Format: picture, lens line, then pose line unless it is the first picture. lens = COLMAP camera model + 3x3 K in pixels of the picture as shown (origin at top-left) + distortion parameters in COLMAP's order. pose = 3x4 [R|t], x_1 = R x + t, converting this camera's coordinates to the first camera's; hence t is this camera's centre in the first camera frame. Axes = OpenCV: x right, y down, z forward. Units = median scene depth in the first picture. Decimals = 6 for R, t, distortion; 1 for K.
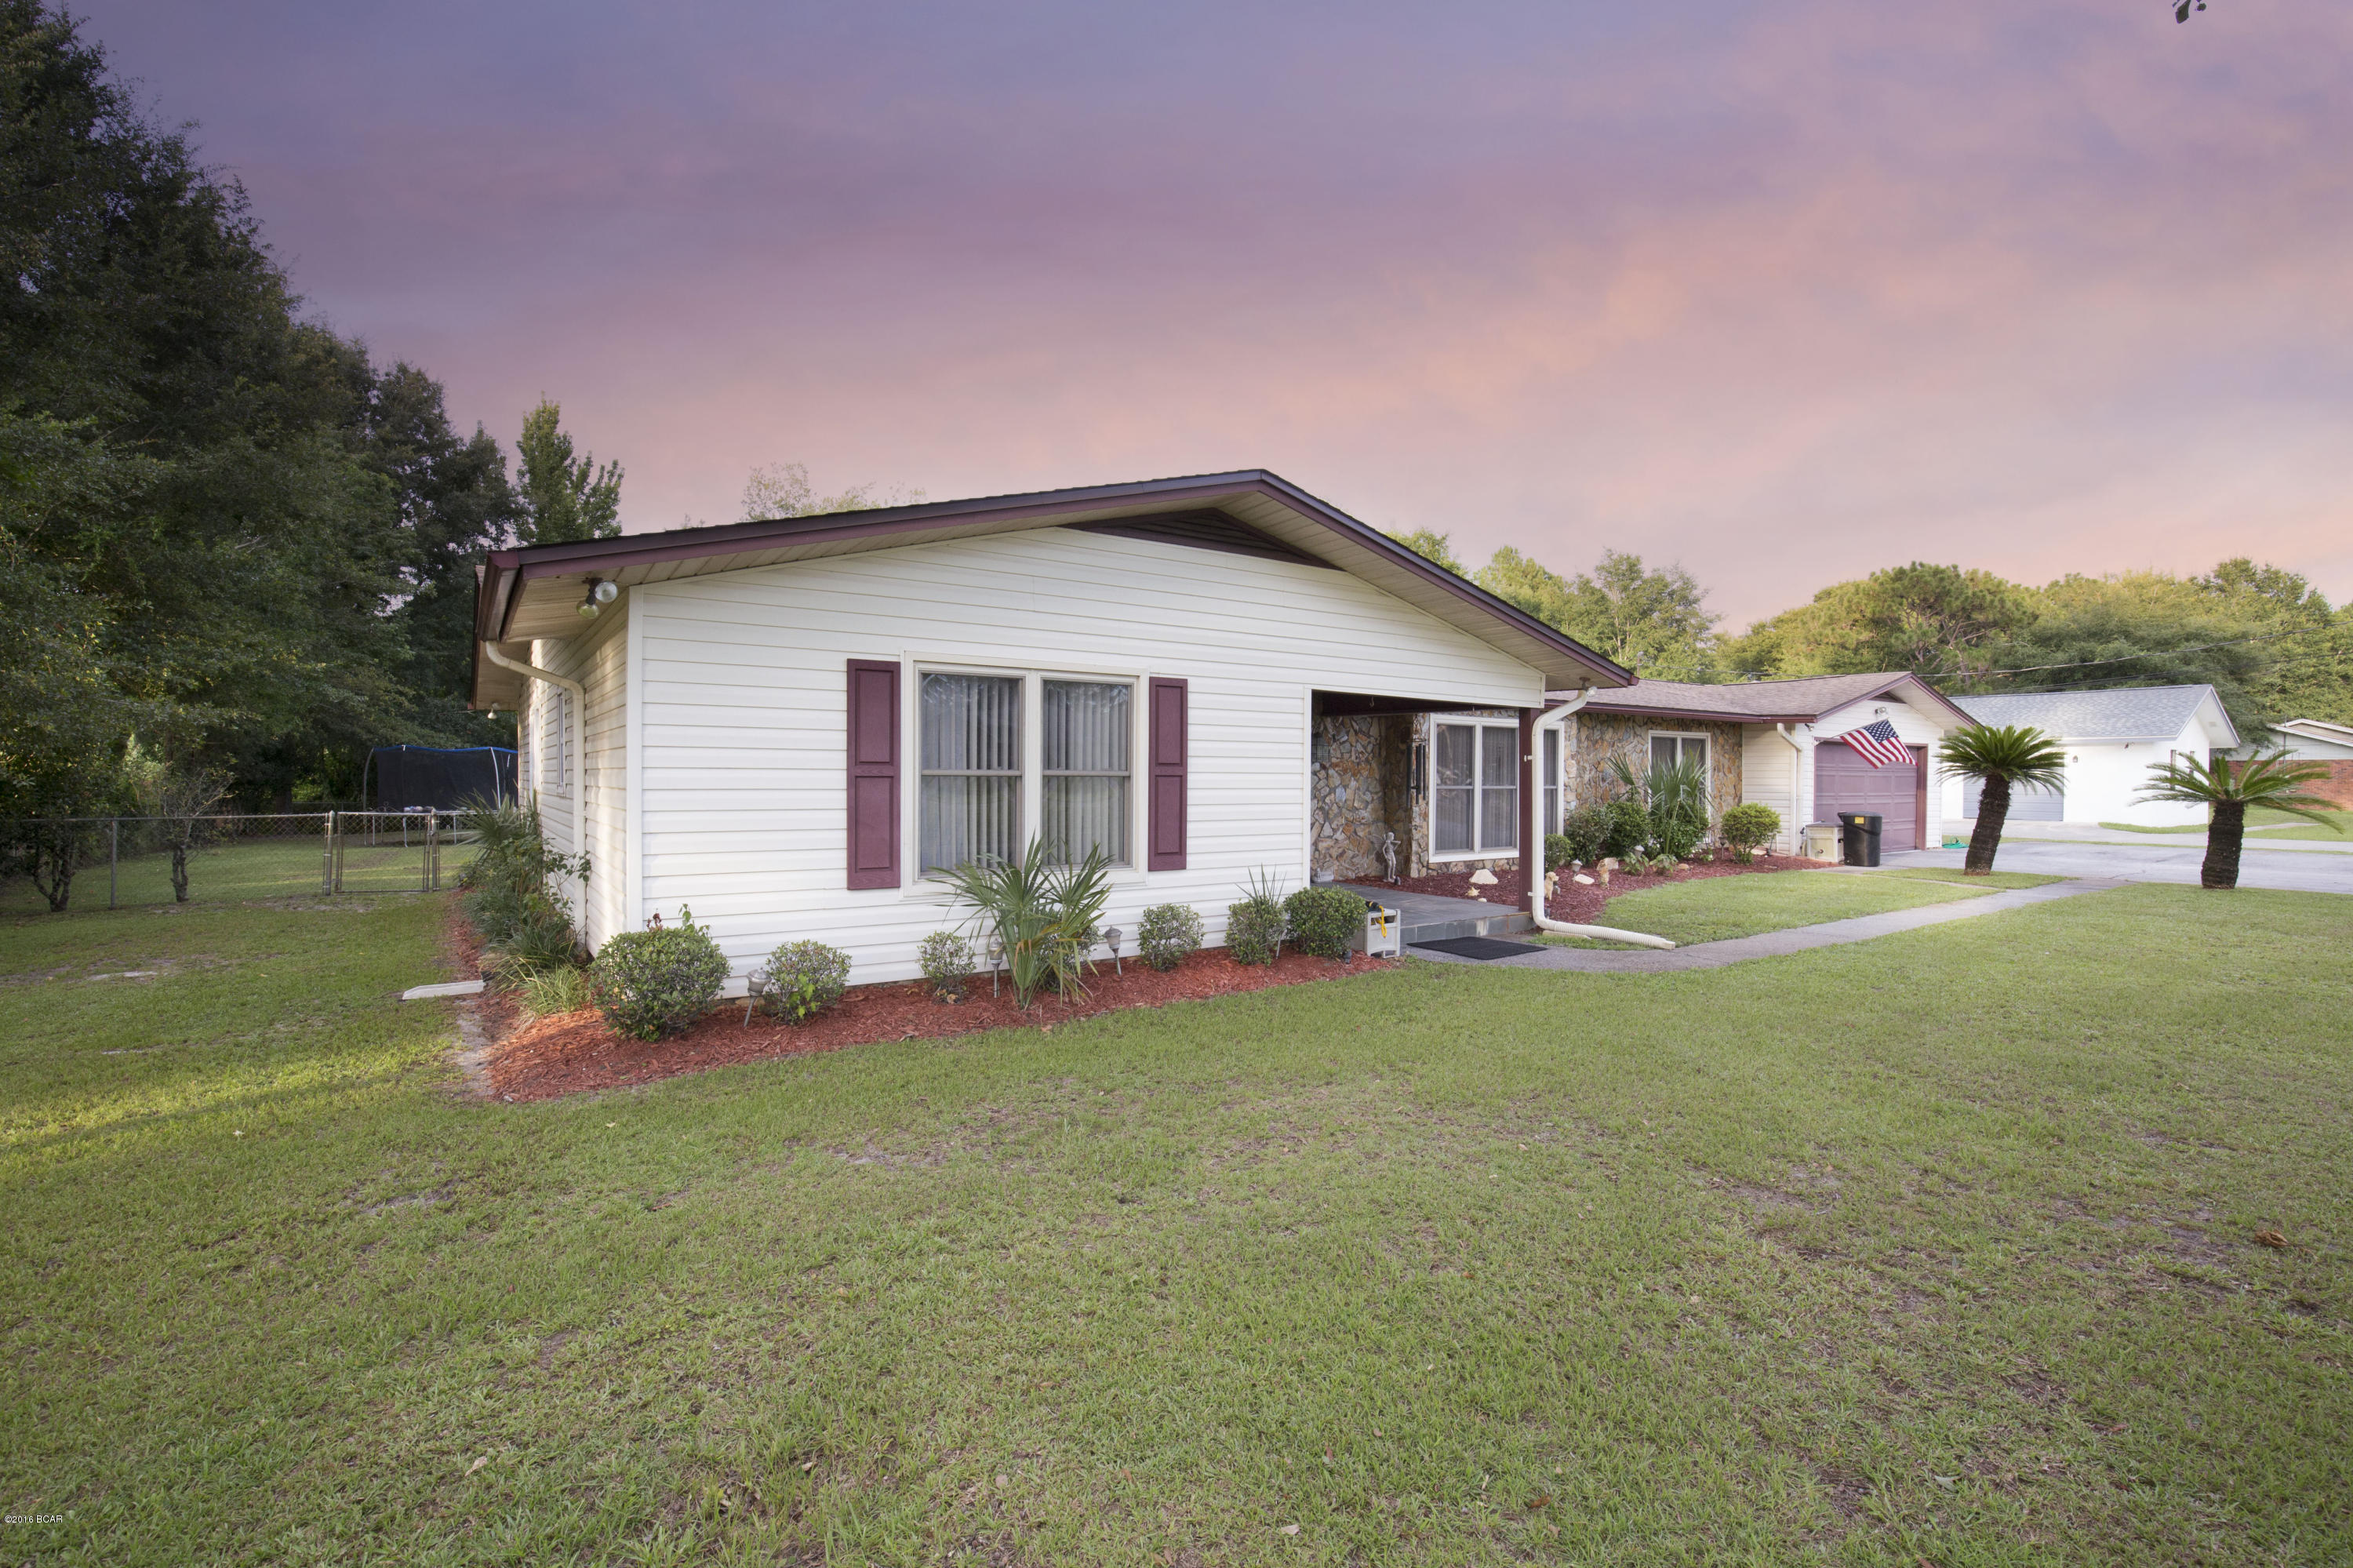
lens RADIAL K [[1070.5, 0, 1168.4], [0, 1070.5, 793.3], [0, 0, 1]] dist [-0.038115, 0.006589]
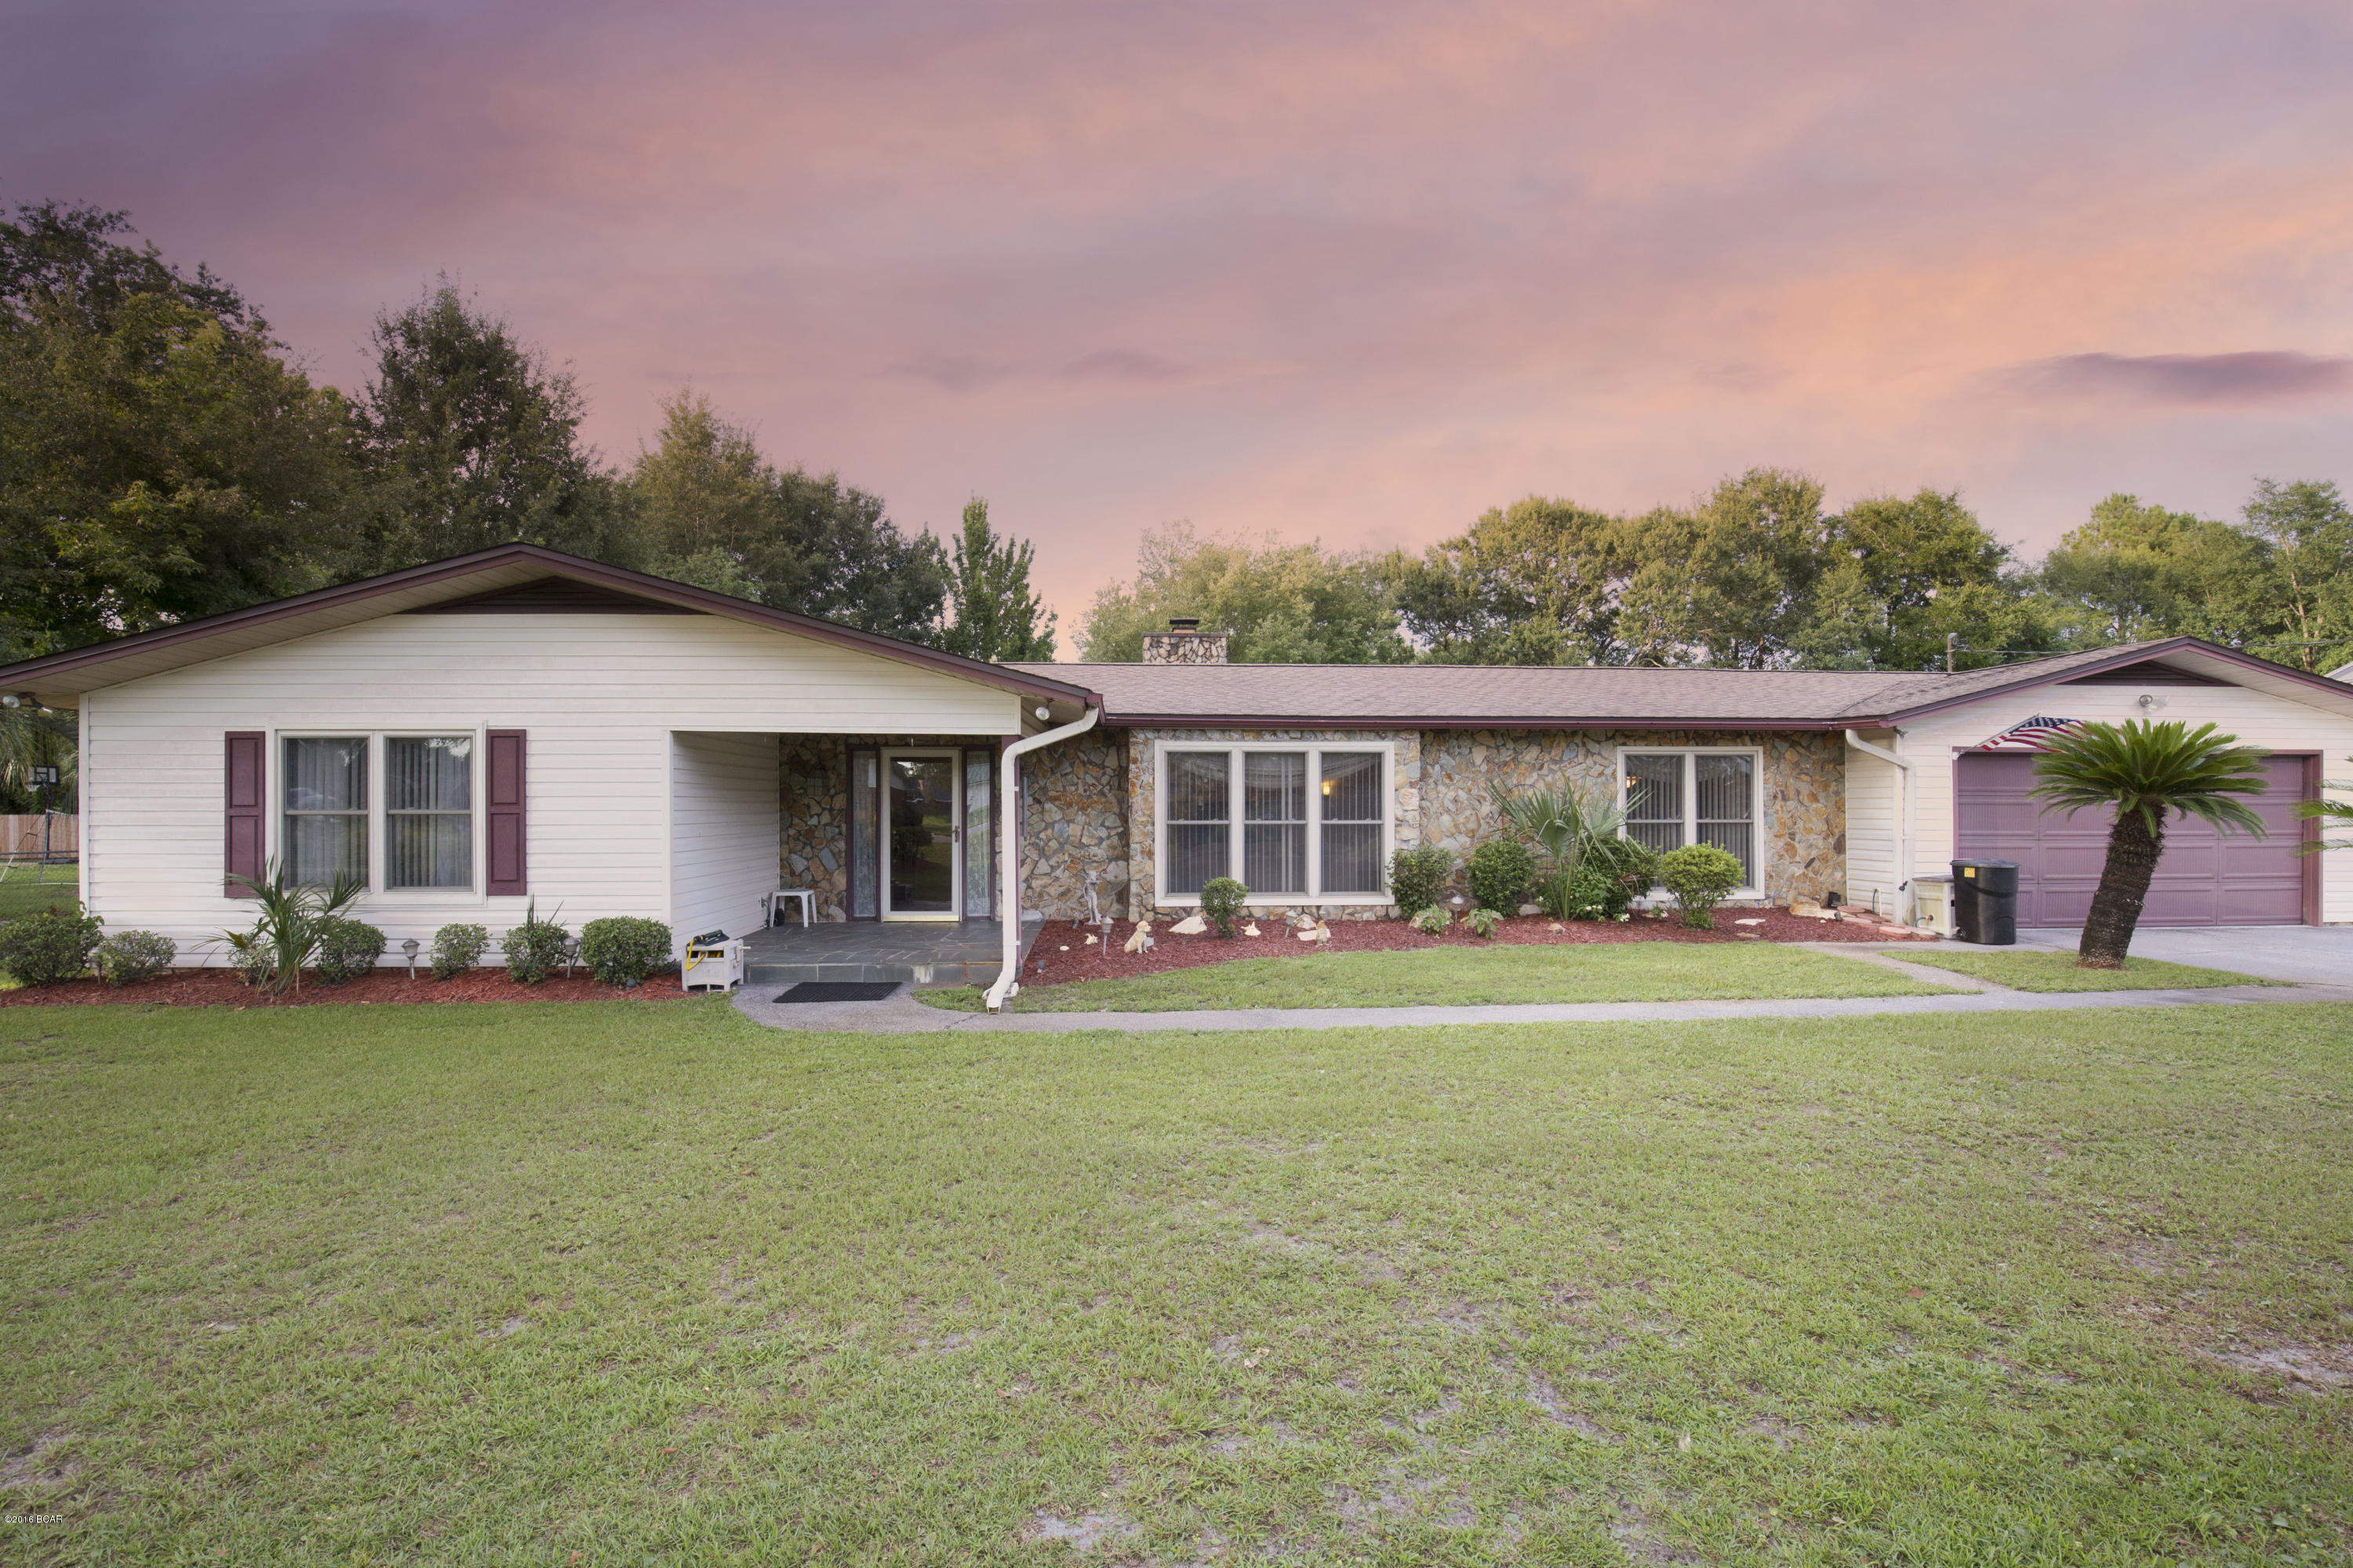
lens RADIAL K [[1070.5, 0, 1171.1], [0, 1070.5, 804.7], [0, 0, 1]] dist [-0.038115, 0.006589]
pose [[0.856924, -0.006135, -0.515406, 0.790198], [-0.002787, 0.999859, -0.016534, -0.006395], [0.515435, 0.015605, 0.856787, 0.255541]]
